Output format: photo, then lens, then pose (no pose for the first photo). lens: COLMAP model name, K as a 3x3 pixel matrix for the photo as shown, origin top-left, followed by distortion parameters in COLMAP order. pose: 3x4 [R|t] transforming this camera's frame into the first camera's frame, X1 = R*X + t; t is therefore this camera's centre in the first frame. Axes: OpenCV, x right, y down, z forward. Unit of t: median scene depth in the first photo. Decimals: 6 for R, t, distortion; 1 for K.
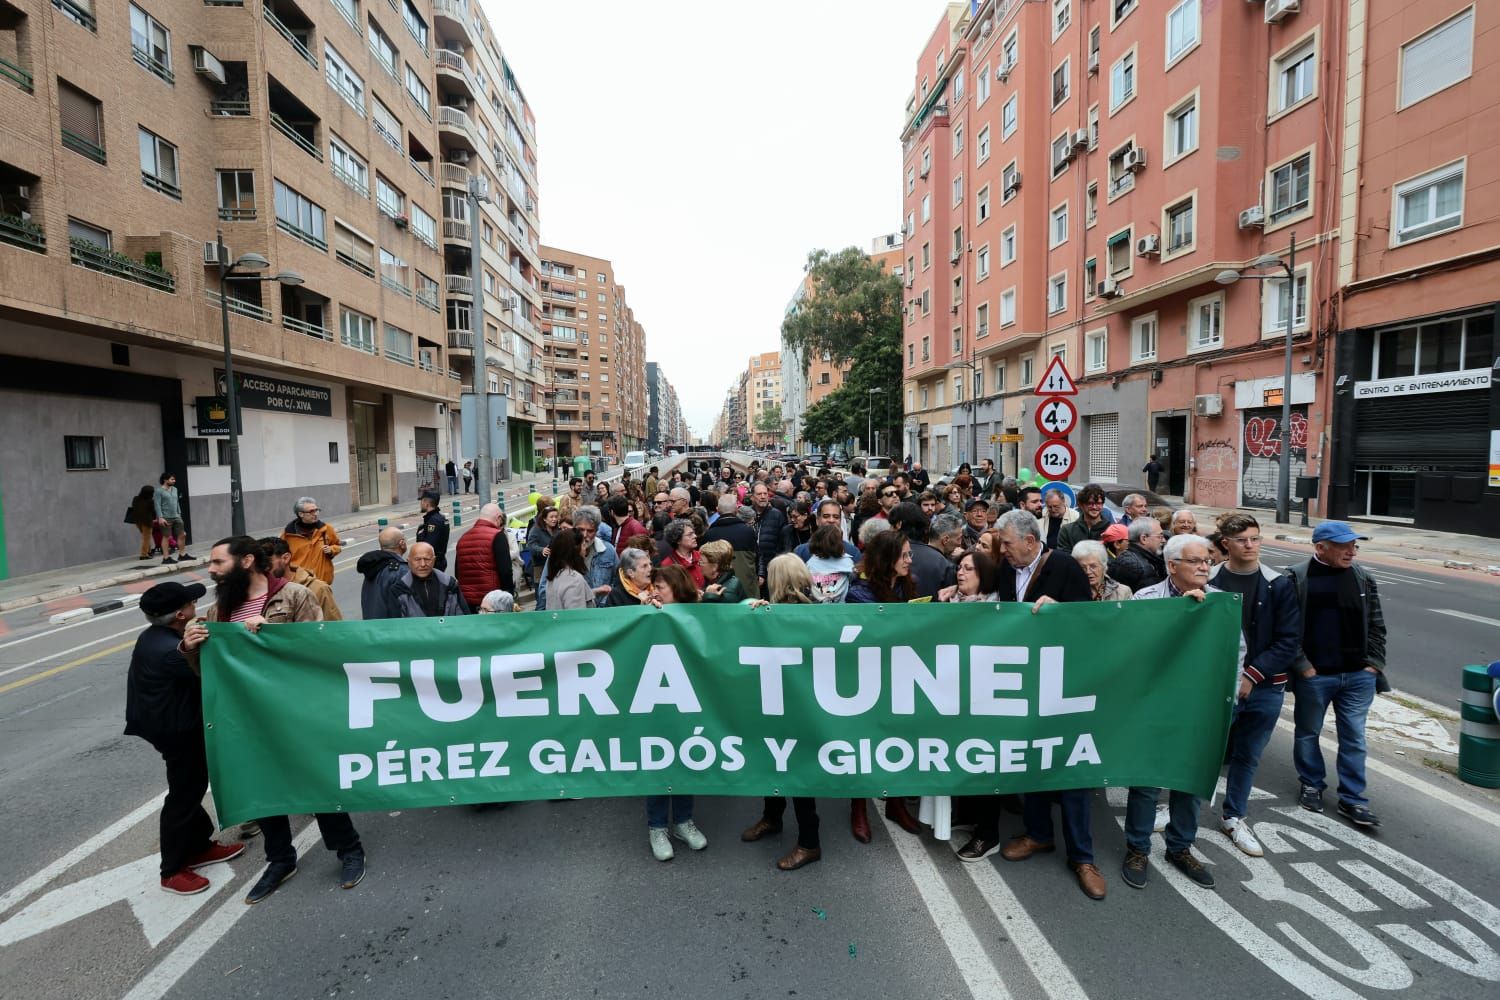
lens RADIAL K [[713.0, 0, 747.3], [0, 713.0, 496.5], [0, 0, 1]] dist [-0.000224, 0.001642]
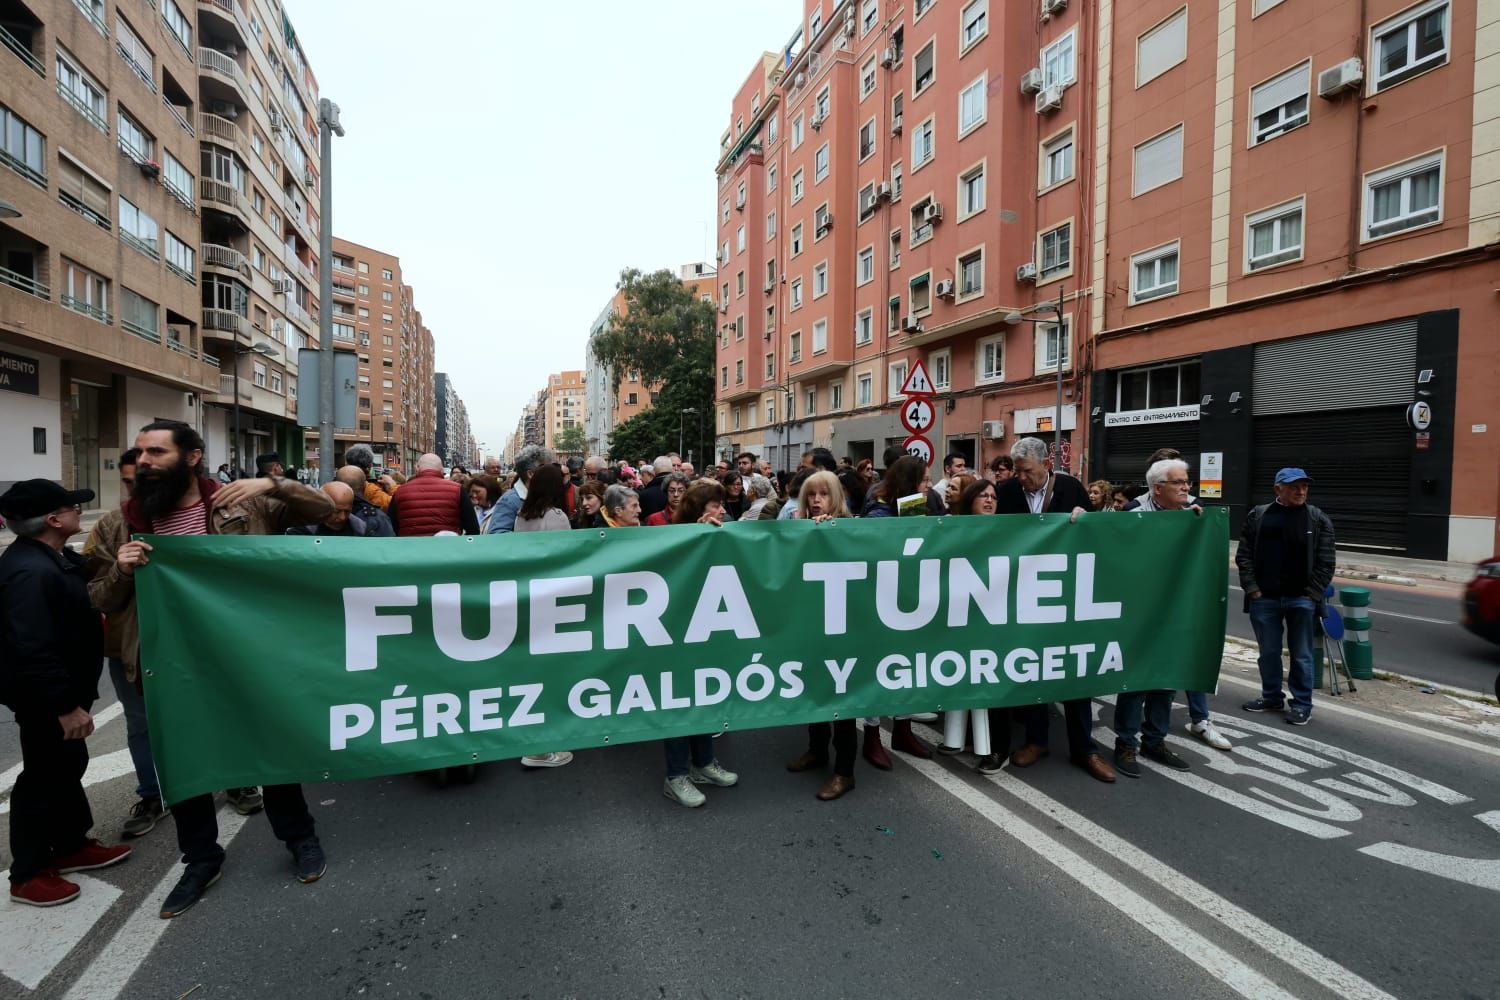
lens RADIAL K [[713.0, 0, 756.8], [0, 713.0, 493.0], [0, 0, 1]] dist [-0.000224, 0.001642]
pose [[0.956055, 0.018161, 0.292624, -0.045507], [-0.006236, 0.999113, -0.041634, 0.020120], [-0.293121, 0.037980, 0.955321, 0.013921]]
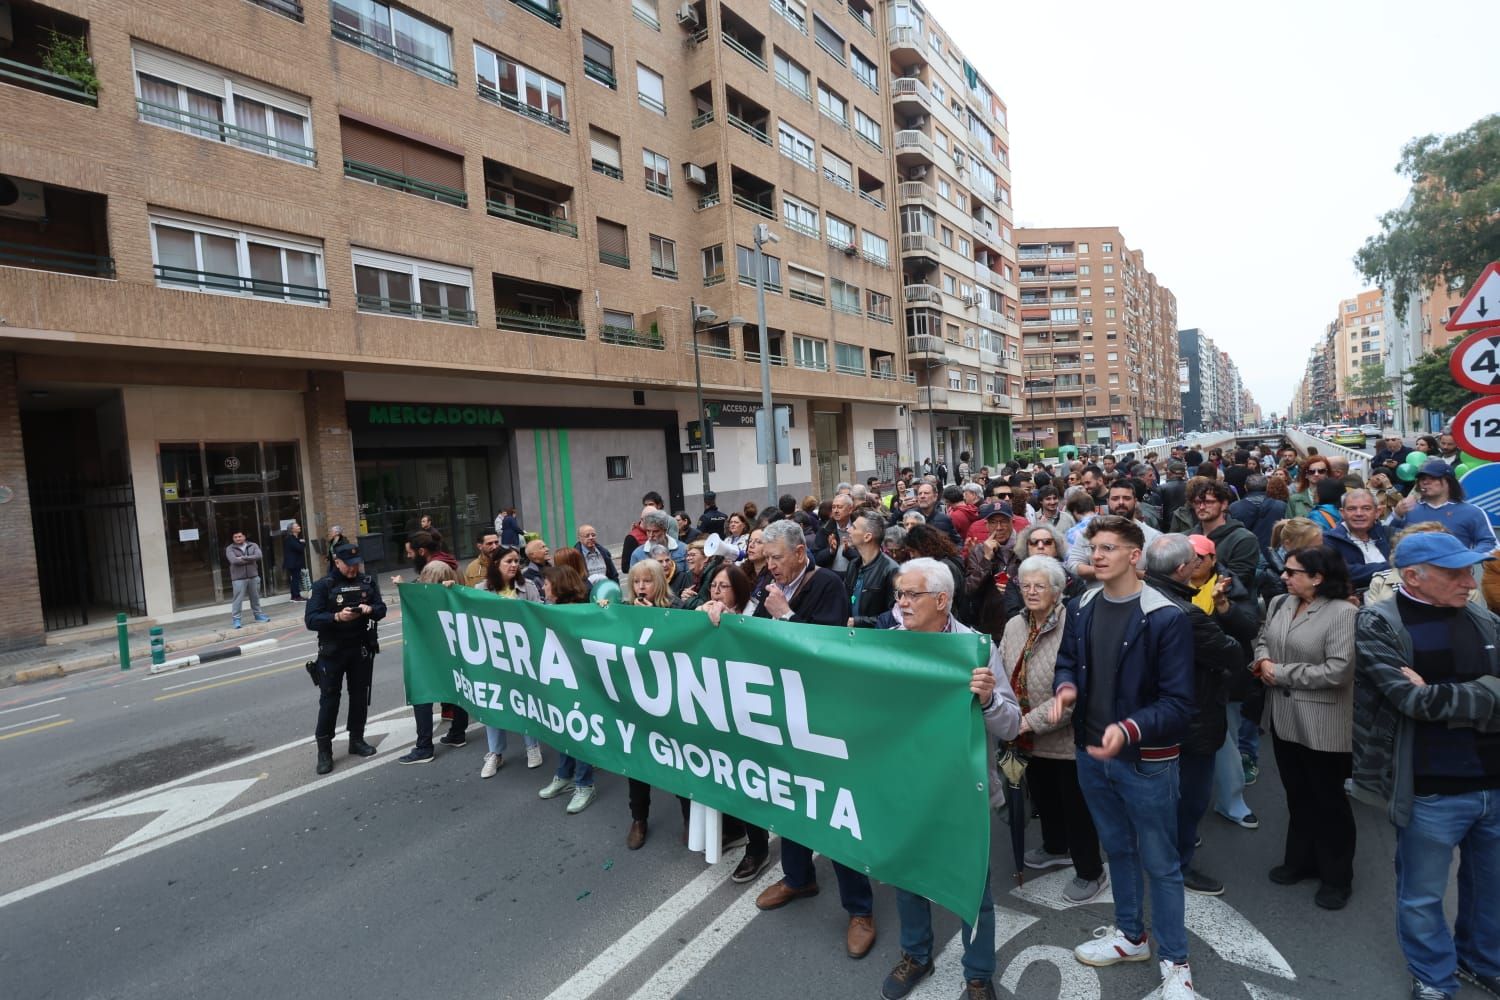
lens RADIAL K [[713.0, 0, 751.4], [0, 713.0, 487.4], [0, 0, 1]] dist [-0.000224, 0.001642]
pose [[0.757383, -0.019073, -0.652692, 0.123709], [0.017997, 0.999803, -0.008333, -0.002432], [0.652723, -0.005435, 0.757578, 0.036607]]
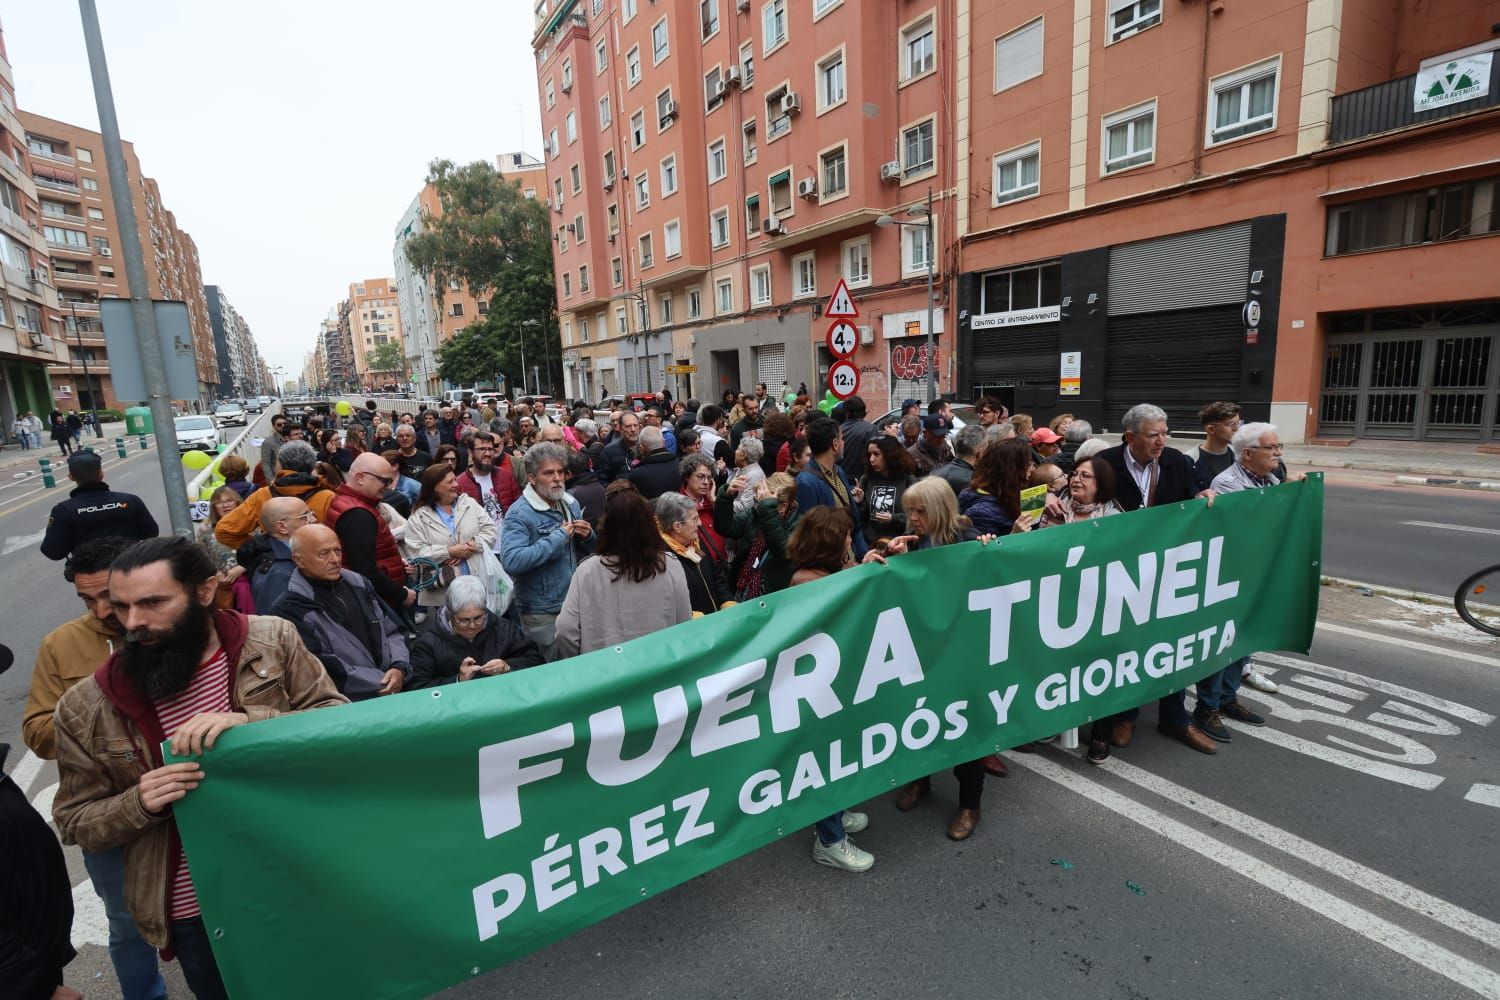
lens RADIAL K [[713.0, 0, 752.4], [0, 713.0, 495.4], [0, 0, 1]] dist [-0.000224, 0.001642]
pose [[0.870693, -0.105121, 0.480462, -0.078811], [0.063711, 0.992768, 0.101752, 0.000197], [-0.487683, -0.057984, 0.871093, 0.053521]]
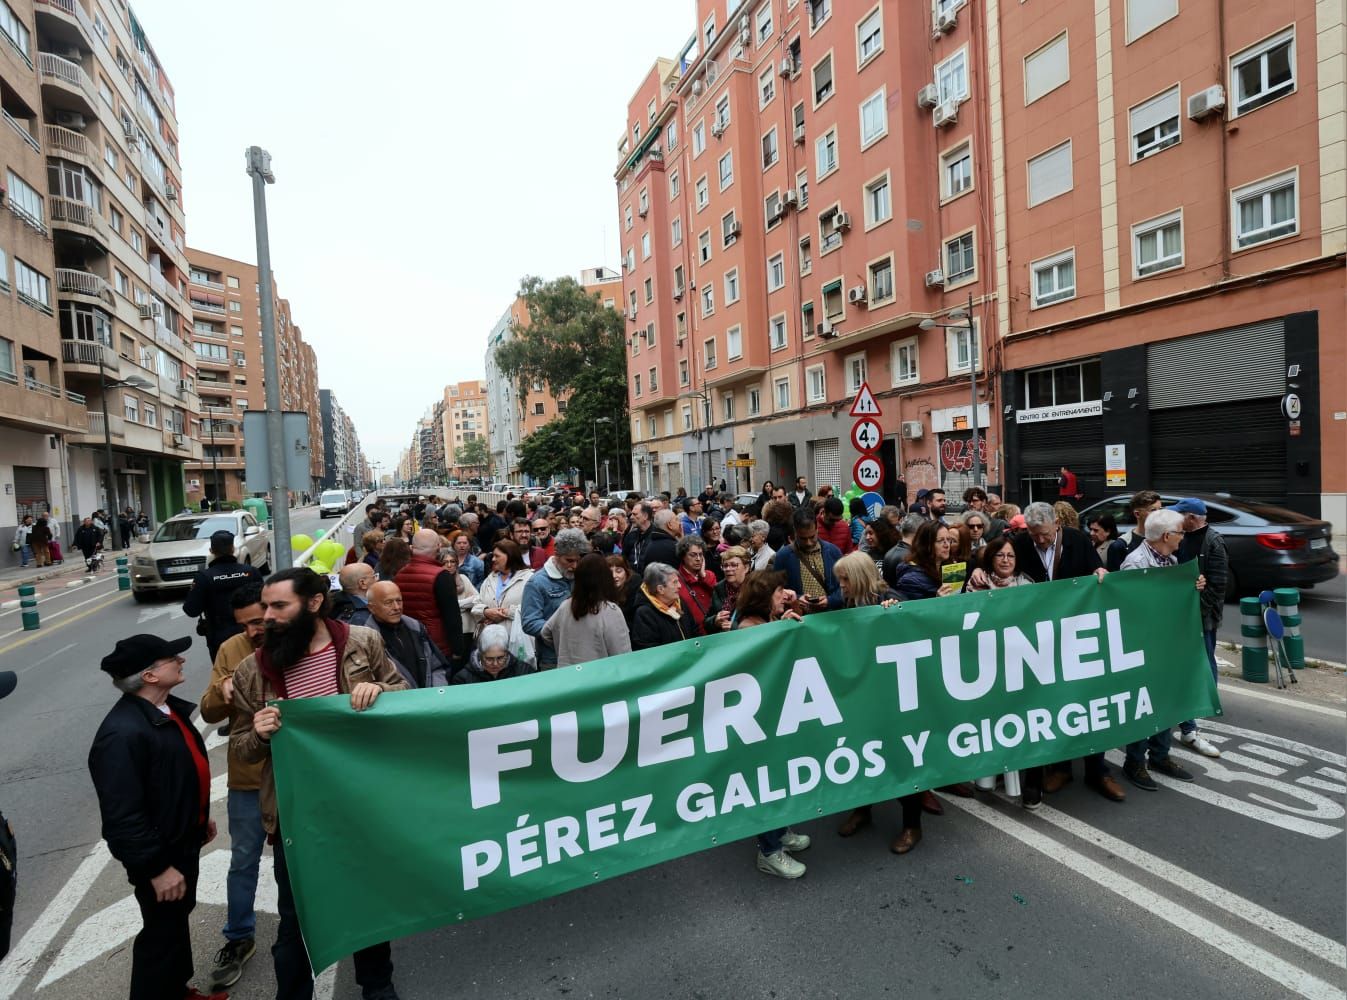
lens RADIAL K [[711.7, 0, 754.2], [0, 711.7, 492.2], [0, 0, 1]] dist [-0.000335, 0.000266]
pose [[0.912333, -0.041655, 0.407324, -0.073844], [0.061550, 0.997460, -0.035856, 0.002412], [-0.404795, 0.057783, 0.912580, 0.018297]]
